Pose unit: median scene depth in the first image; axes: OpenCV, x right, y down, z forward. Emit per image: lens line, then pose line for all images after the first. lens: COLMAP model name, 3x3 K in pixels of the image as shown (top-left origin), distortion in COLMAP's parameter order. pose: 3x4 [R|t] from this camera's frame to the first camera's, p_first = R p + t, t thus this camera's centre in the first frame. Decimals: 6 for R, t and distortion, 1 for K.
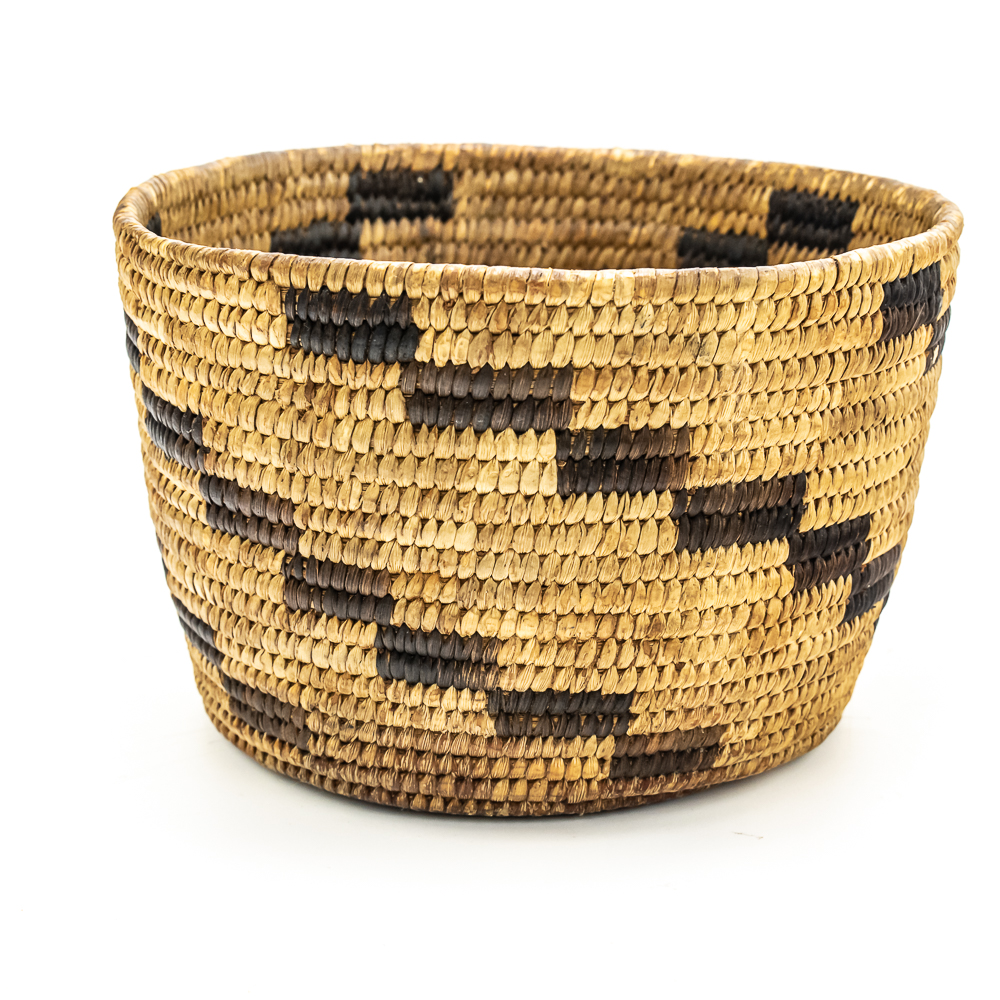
lens RADIAL K [[2596.5, 0, 502.2], [0, 2596.5, 497.8], [0, 0, 1]] dist [0.015345, 0.000000]
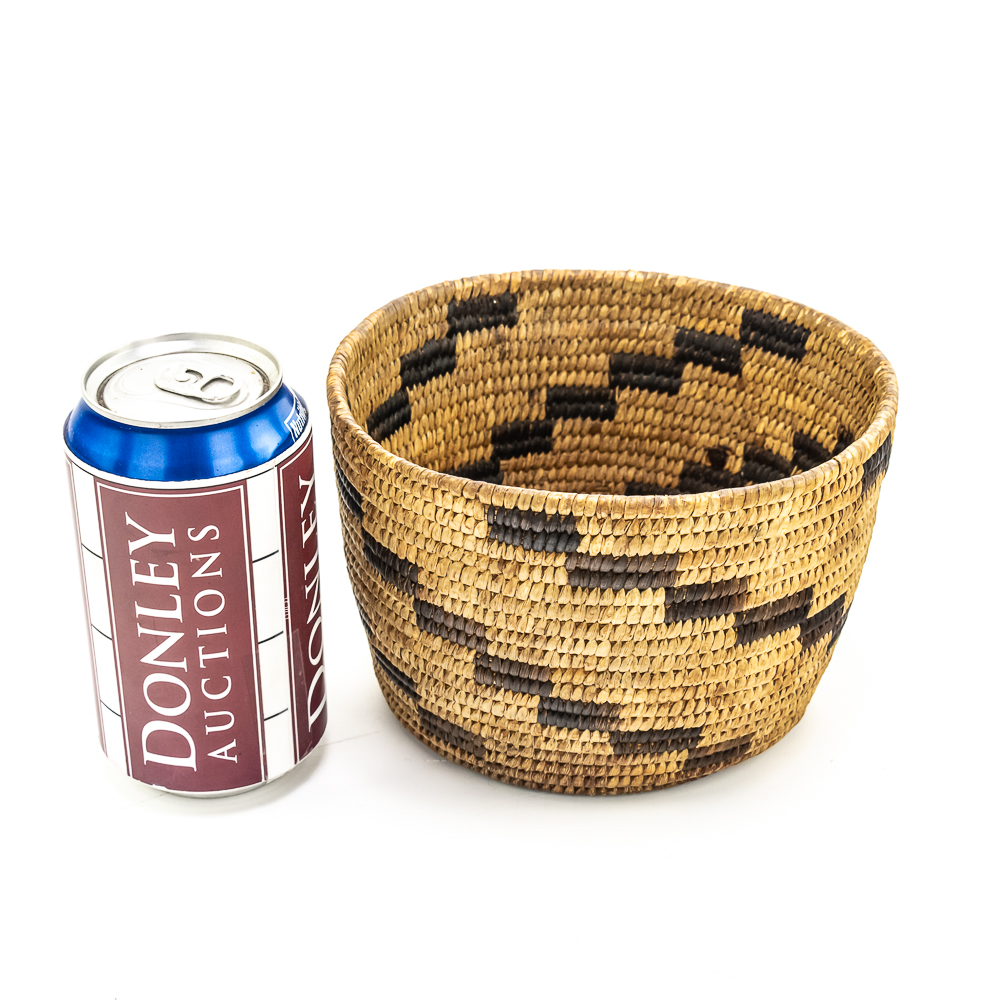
lens RADIAL K [[2238.5, 0, 499.5], [0, 2238.5, 504.6], [0, 0, 1]] dist [-0.003905, 0.000000]
pose [[0.992722, -0.051932, 0.108655, -0.209592], [0.027231, 0.975673, 0.217535, -0.350128], [-0.117309, -0.212993, 0.969986, -0.258008]]
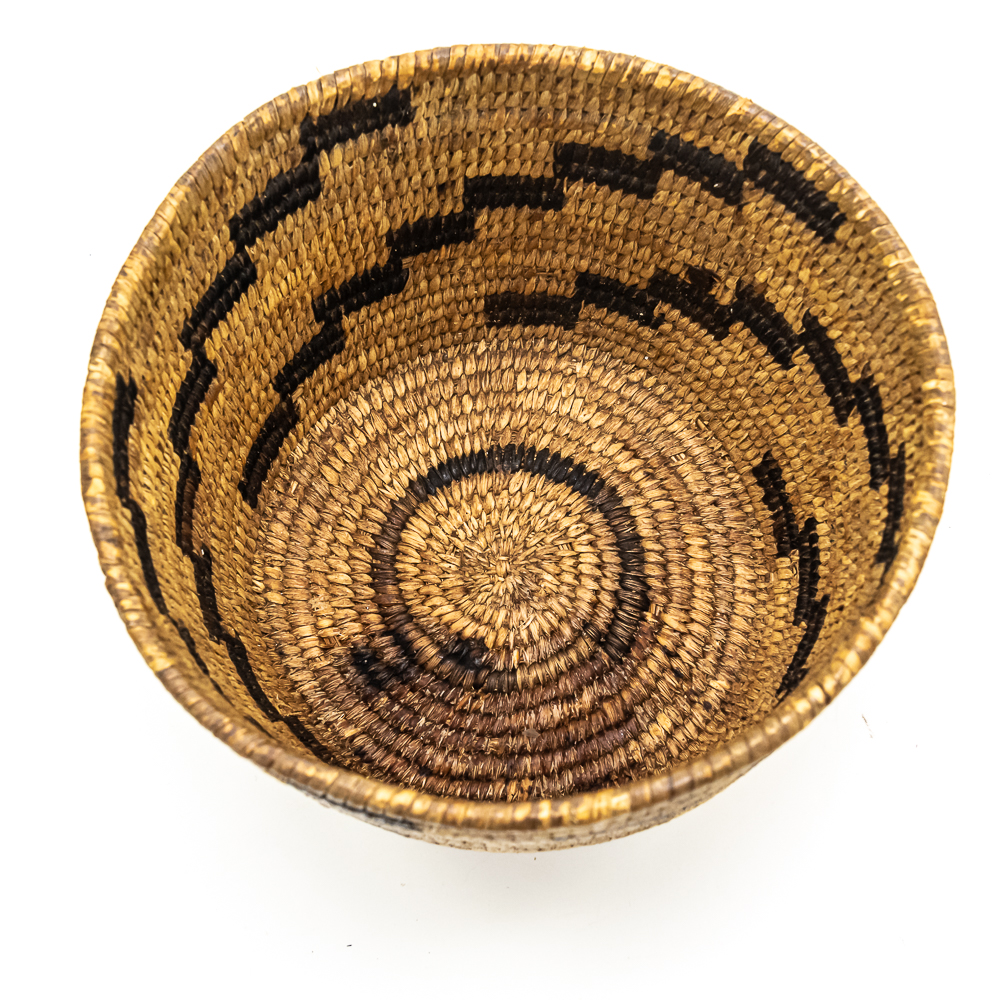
lens RADIAL K [[1700.8, 0, 502.0], [0, 1700.8, 500.3], [0, 0, 1]] dist [0.174539, 0.000000]
pose [[0.998400, -0.056542, 0.000032, 0.007266], [0.034862, 0.616029, 0.786952, -0.648020], [-0.044516, -0.785692, 0.617014, 0.635298]]
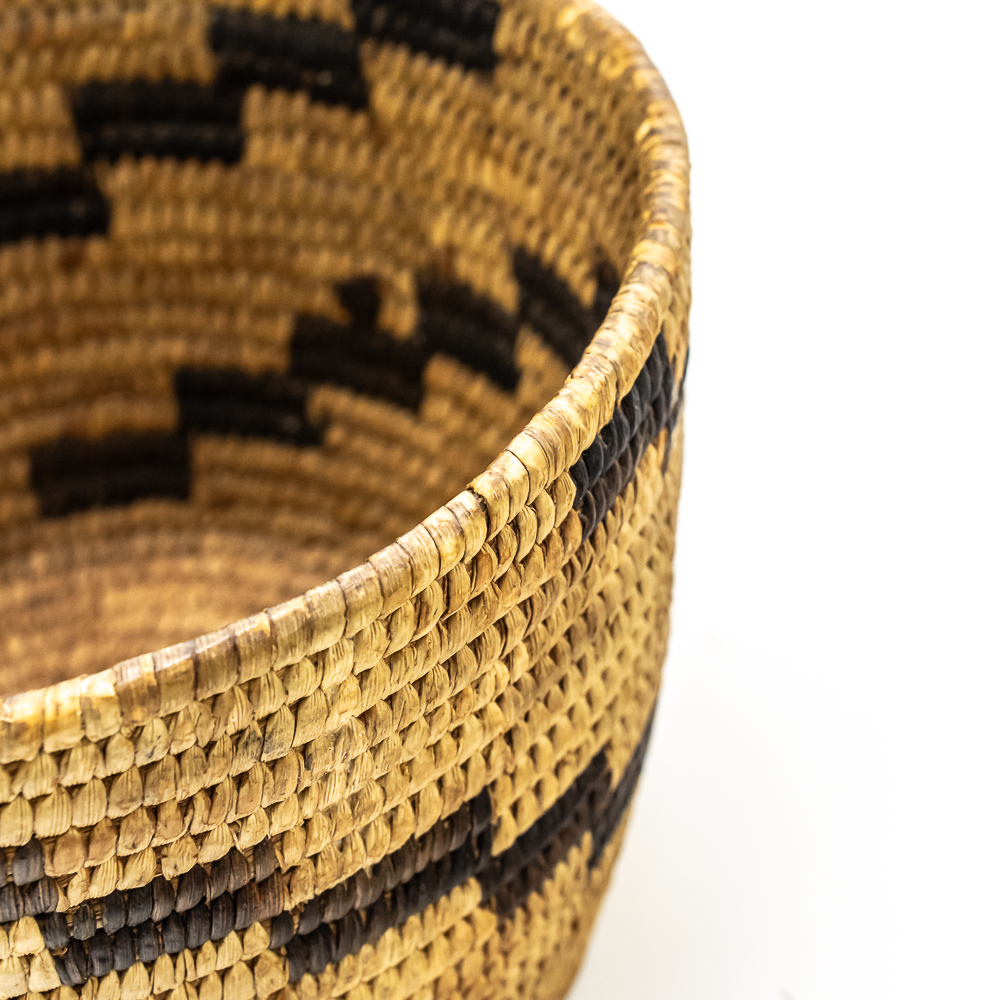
lens RADIAL K [[3043.7, 0, 497.9], [0, 3043.7, 504.2], [0, 0, 1]] dist [0.102819, 0.000000]
pose [[0.980178, -0.192090, 0.048512, 0.097994], [0.156907, 0.902145, 0.401889, -0.336097], [-0.120963, -0.386311, 0.914402, 0.405824]]
